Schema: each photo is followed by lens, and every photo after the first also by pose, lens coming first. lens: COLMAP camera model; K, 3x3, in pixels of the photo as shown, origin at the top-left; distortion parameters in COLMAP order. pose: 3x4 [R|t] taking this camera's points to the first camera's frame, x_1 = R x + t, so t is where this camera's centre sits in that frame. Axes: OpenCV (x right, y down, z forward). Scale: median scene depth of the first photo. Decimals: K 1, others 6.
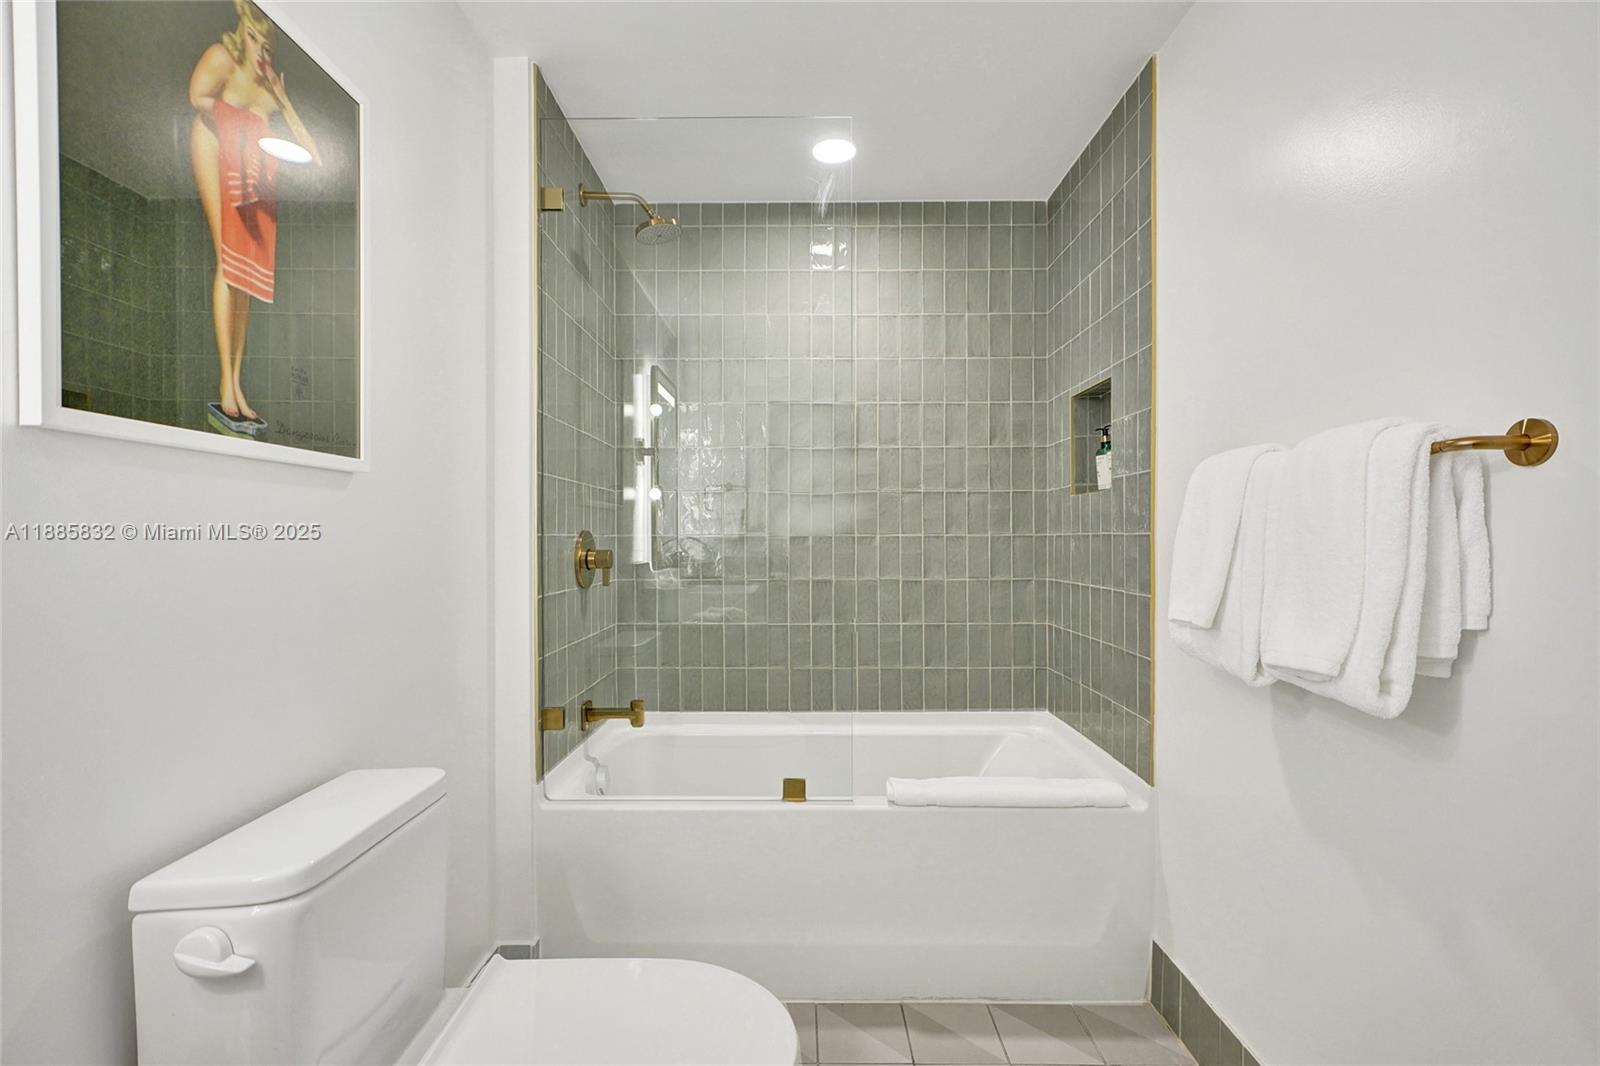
lens RADIAL K [[734.5, 0, 816.7], [0, 734.5, 536.7], [0, 0, 1]] dist [0.002055, 0.007186]
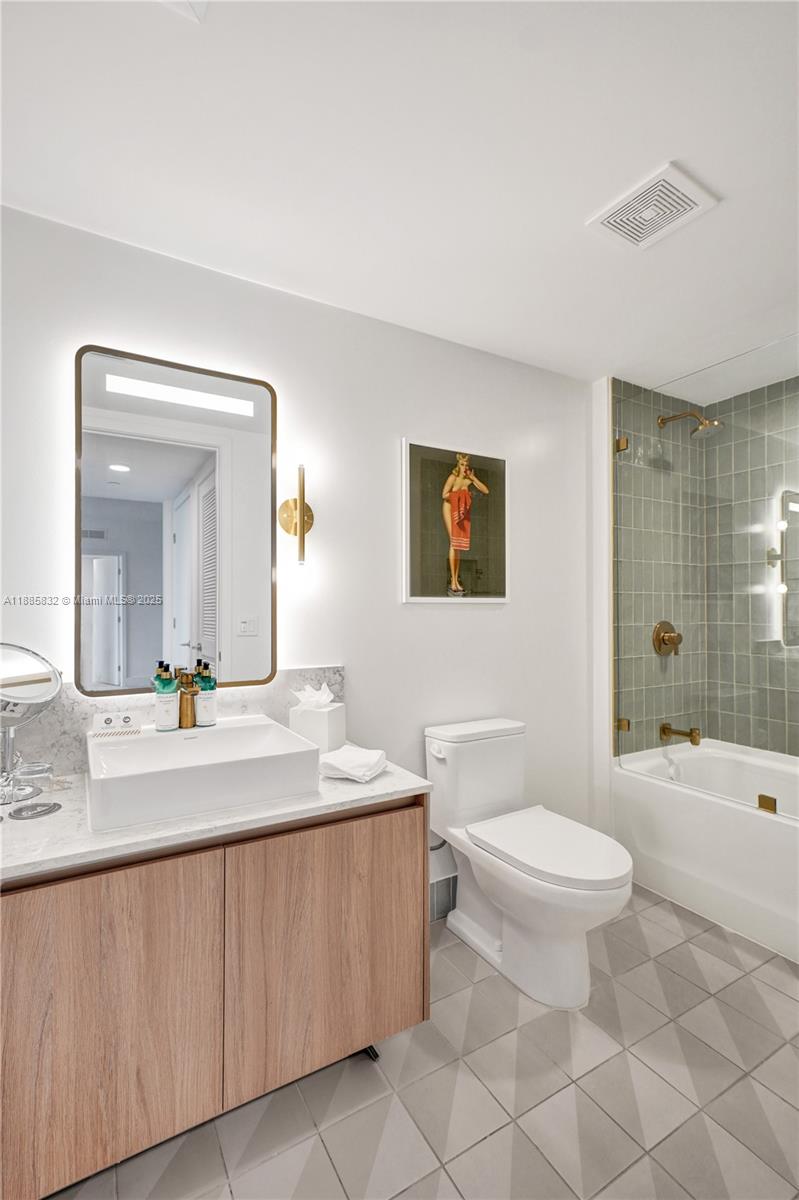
lens RADIAL K [[550.9, 0, 399.0], [0, 550.9, 606.5], [0, 0, 1]] dist [0.002055, 0.007186]
pose [[0.514023, -0.003186, -0.857771, 1.046542], [-0.000152, 0.999993, -0.003805, -0.085514], [0.857776, 0.002086, 0.514019, -0.382670]]
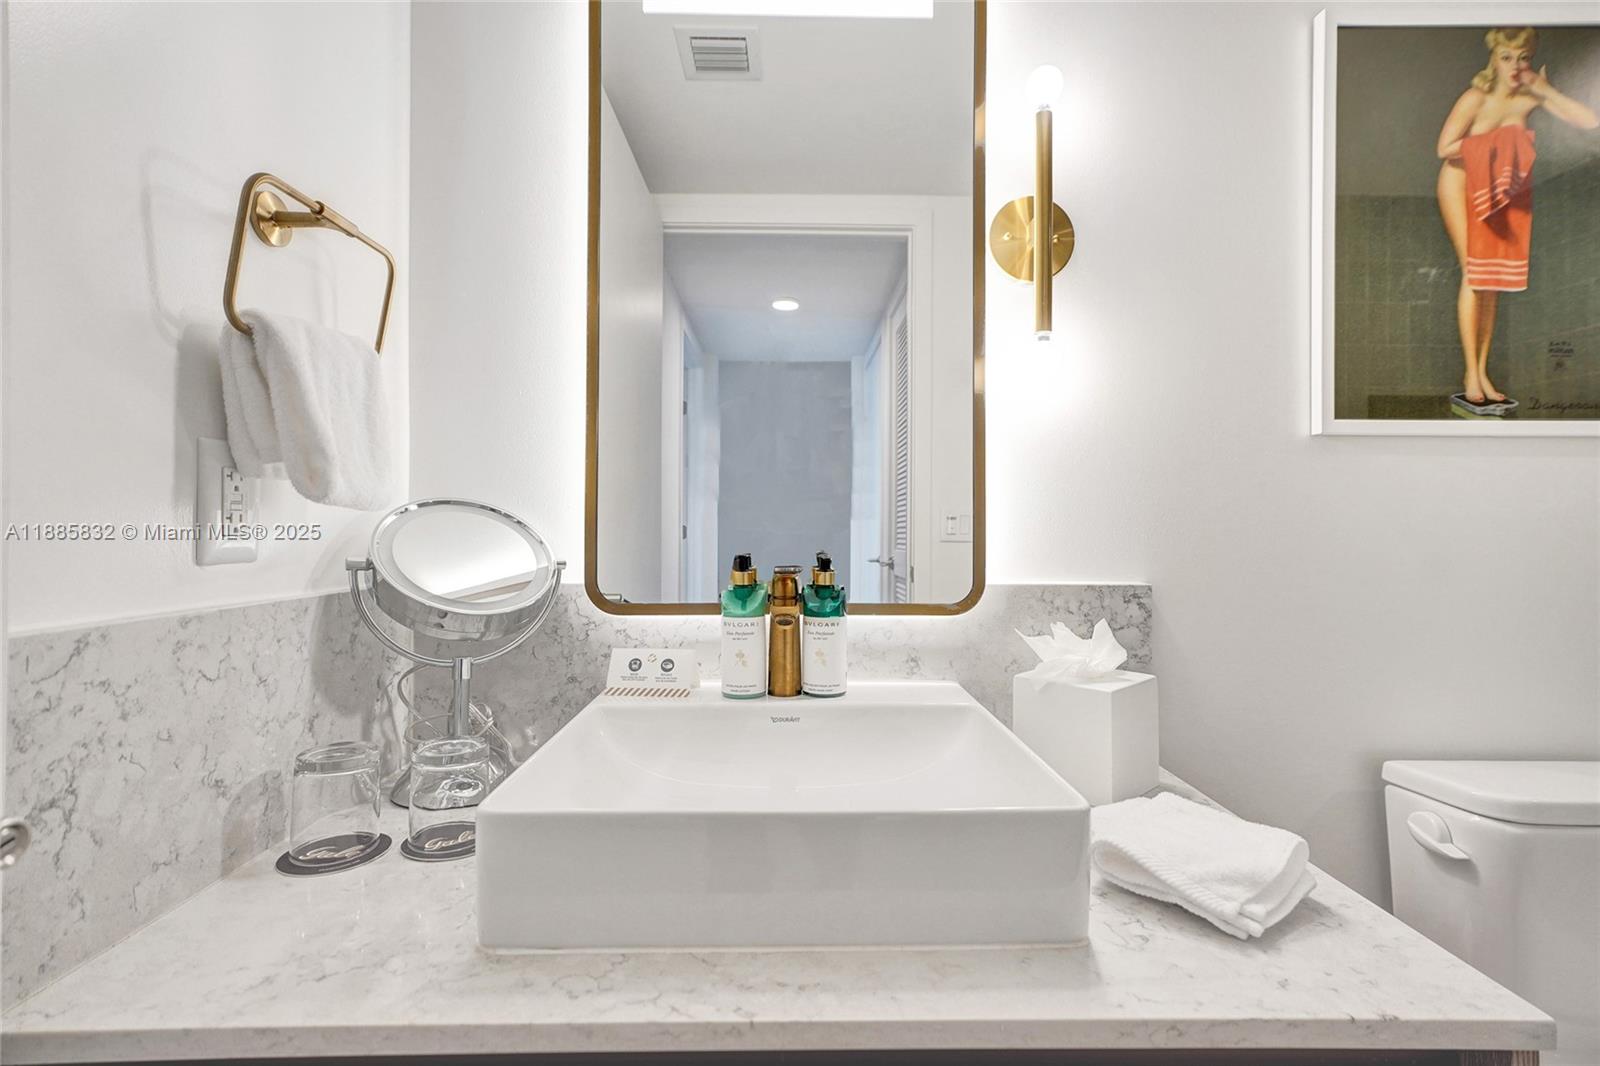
lens RADIAL K [[734.5, 0, 794.6], [0, 734.5, 526.4], [0, 0, 1]] dist [0.002055, 0.007186]
pose [[0.018480, -0.006088, -0.999811, 0.339010], [-0.003035, 0.999977, -0.006145, 0.040815], [0.999825, 0.003148, 0.018461, -0.089422]]
